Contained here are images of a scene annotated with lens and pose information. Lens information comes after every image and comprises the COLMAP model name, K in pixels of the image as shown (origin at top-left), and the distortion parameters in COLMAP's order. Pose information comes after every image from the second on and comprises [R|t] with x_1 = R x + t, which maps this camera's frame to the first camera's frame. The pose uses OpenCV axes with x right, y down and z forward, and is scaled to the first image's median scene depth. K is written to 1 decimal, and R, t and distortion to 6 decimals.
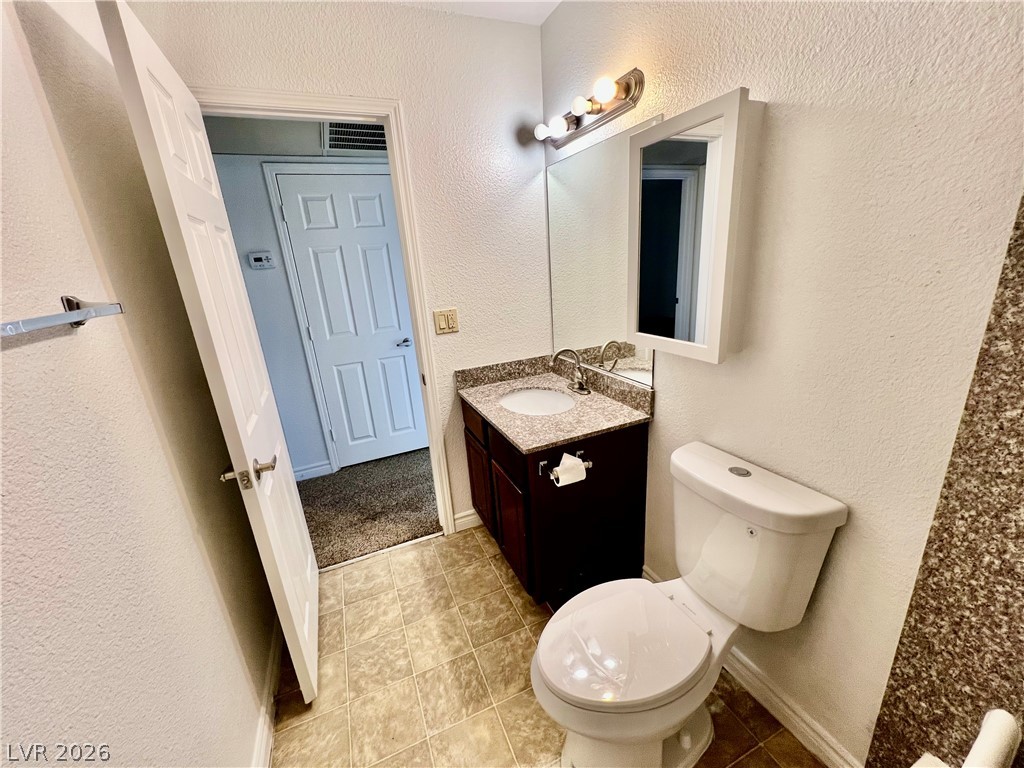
lens RADIAL K [[410.8, 0, 512.0], [0, 410.8, 384.0], [0, 0, 1]] dist [0.000057, 0.000020]
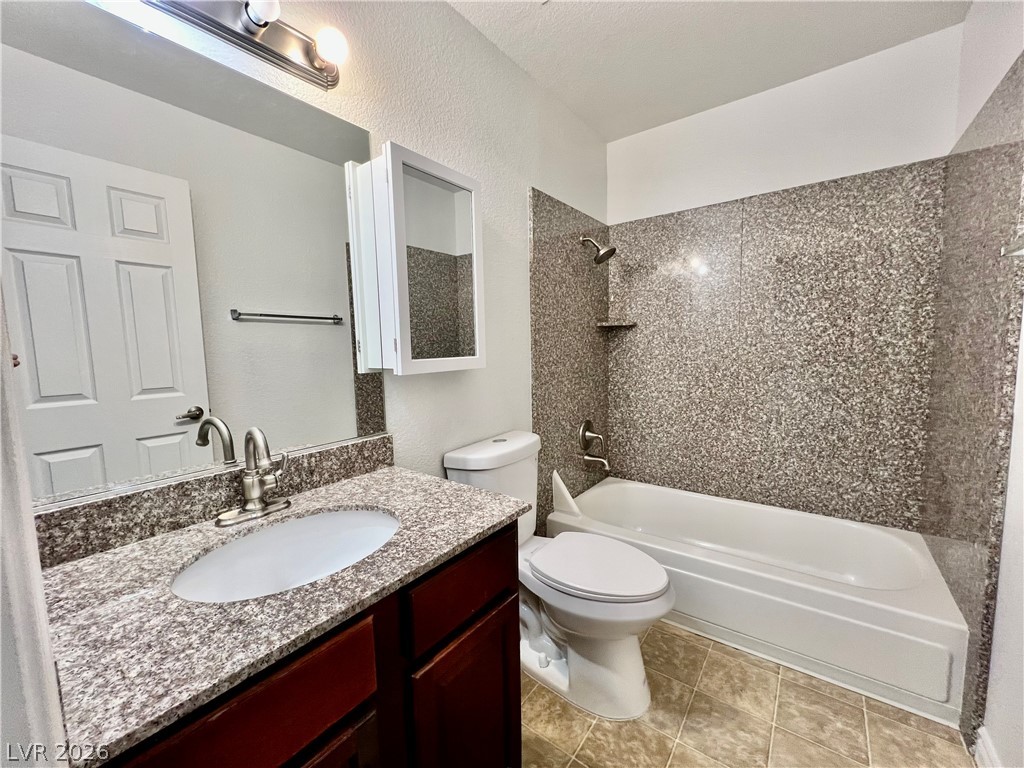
lens RADIAL K [[410.8, 0, 512.0], [0, 410.8, 384.0], [0, 0, 1]] dist [0.000057, 0.000020]
pose [[-0.490665, -0.002874, 0.871344, -0.458156], [0.308878, 0.934484, 0.177016, -0.135321], [-0.814765, 0.355995, -0.457630, 1.016242]]
